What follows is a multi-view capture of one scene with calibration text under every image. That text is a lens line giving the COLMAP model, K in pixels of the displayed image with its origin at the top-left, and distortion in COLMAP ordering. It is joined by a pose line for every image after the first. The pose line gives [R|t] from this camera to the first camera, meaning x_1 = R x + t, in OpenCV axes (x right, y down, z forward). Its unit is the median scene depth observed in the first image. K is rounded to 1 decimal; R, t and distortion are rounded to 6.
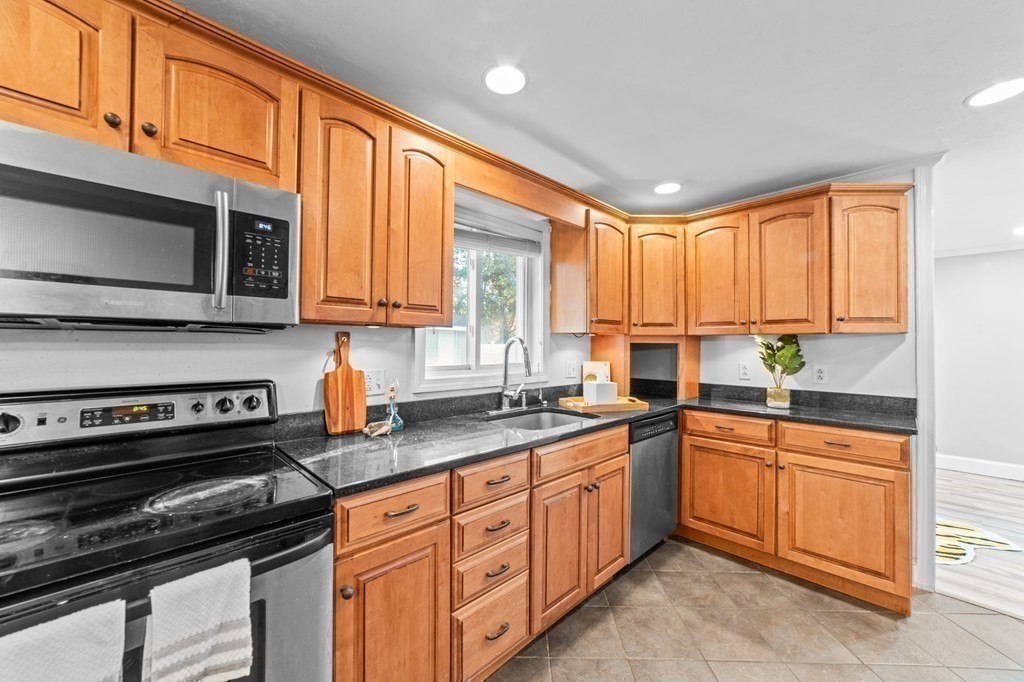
lens RADIAL K [[391.6, 0, 515.0], [0, 391.6, 340.9], [0, 0, 1]] dist [-0.025948, 0.009942]
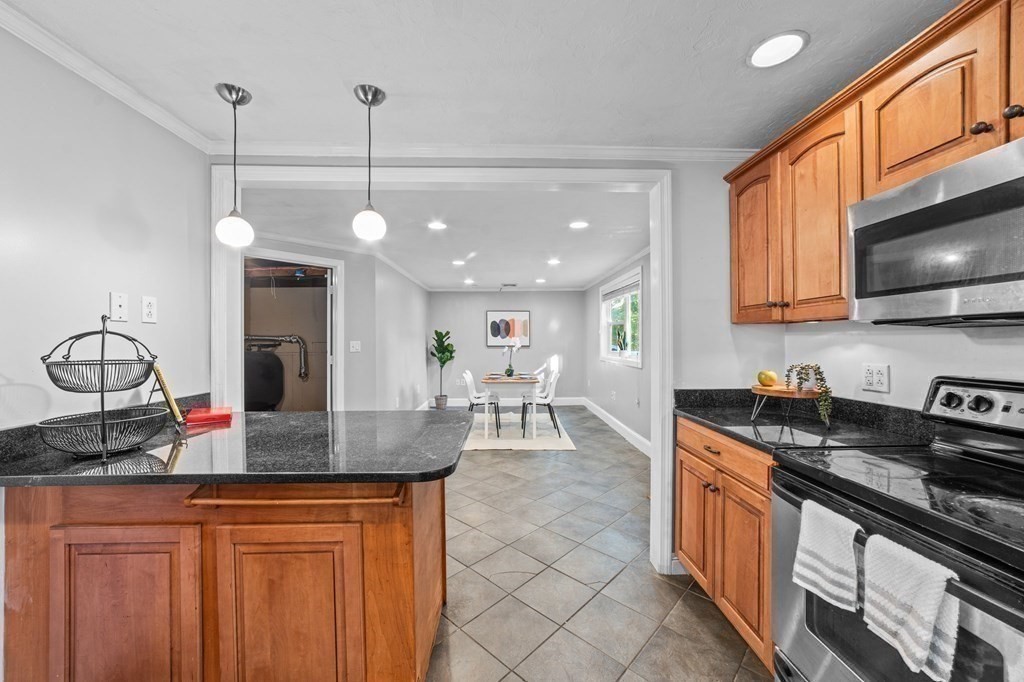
lens RADIAL K [[391.6, 0, 515.0], [0, 391.6, 340.9], [0, 0, 1]] dist [-0.025948, 0.009942]
pose [[-0.673877, -0.002866, -0.738838, 0.260258], [0.008295, 0.999900, -0.011445, 0.006326], [0.738797, -0.013841, -0.673786, 0.326645]]
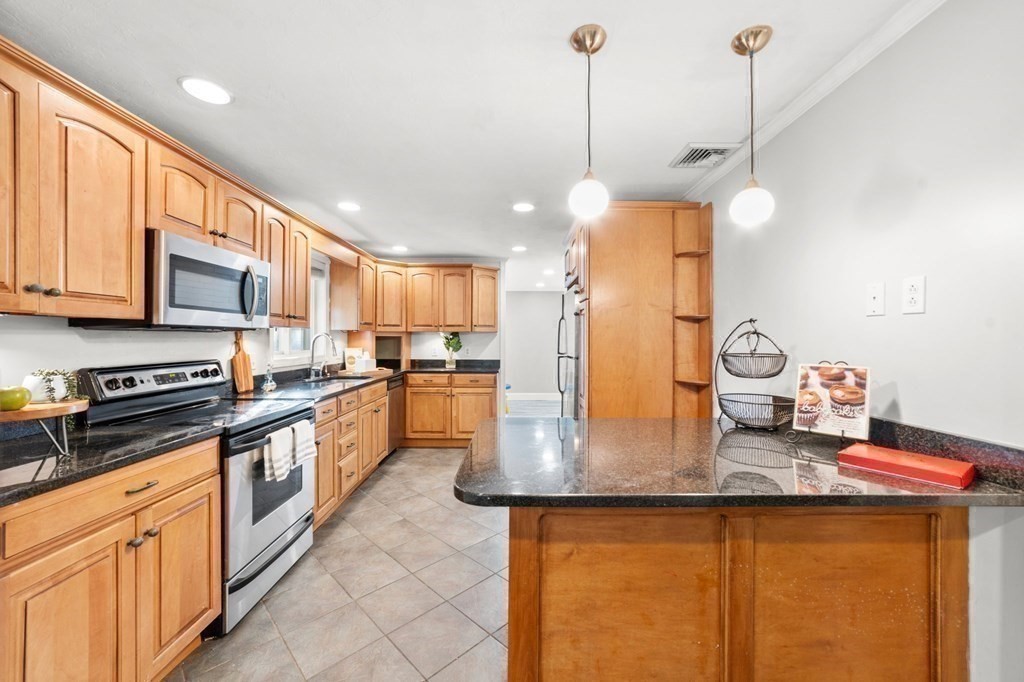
lens RADIAL K [[396.0, 0, 514.3], [0, 396.0, 333.7], [0, 0, 1]] dist [-0.026771, 0.007350]
pose [[0.694033, 0.002961, 0.719937, -0.626304], [-0.005710, 0.999983, 0.001392, -0.013394], [-0.719920, -0.005077, 0.694038, -0.724084]]
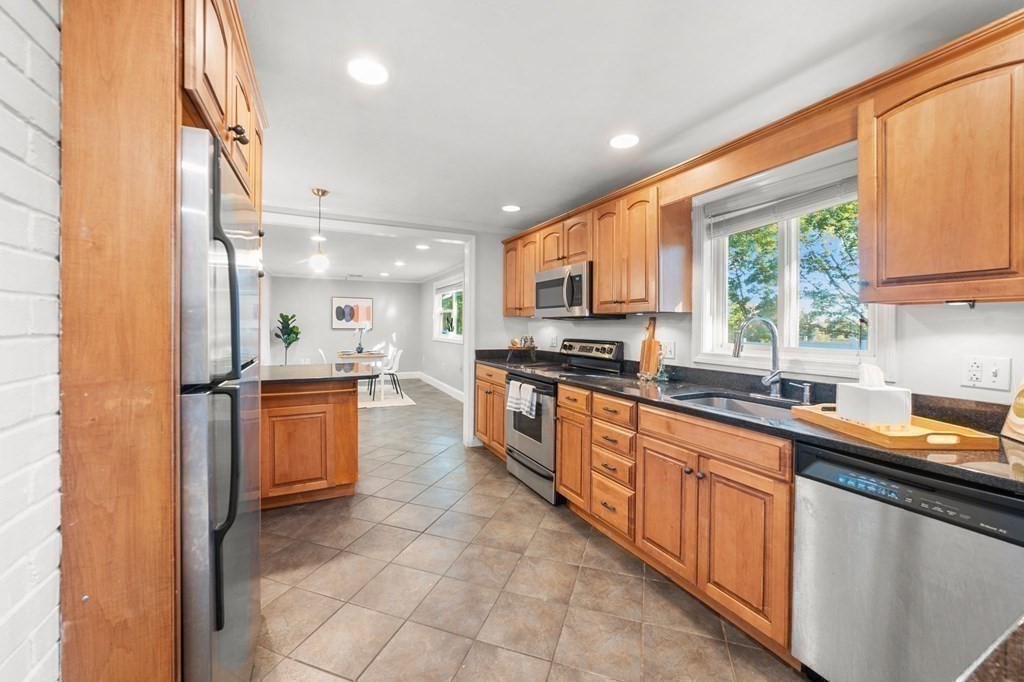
lens RADIAL K [[400.3, 0, 512.6], [0, 400.3, 326.1], [0, 0, 1]] dist [-0.026320, 0.011141]
pose [[-0.314475, -0.007564, -0.949236, 1.047432], [0.001087, 0.999965, -0.008328, 0.021983], [0.949265, -0.003651, -0.314456, 0.740294]]
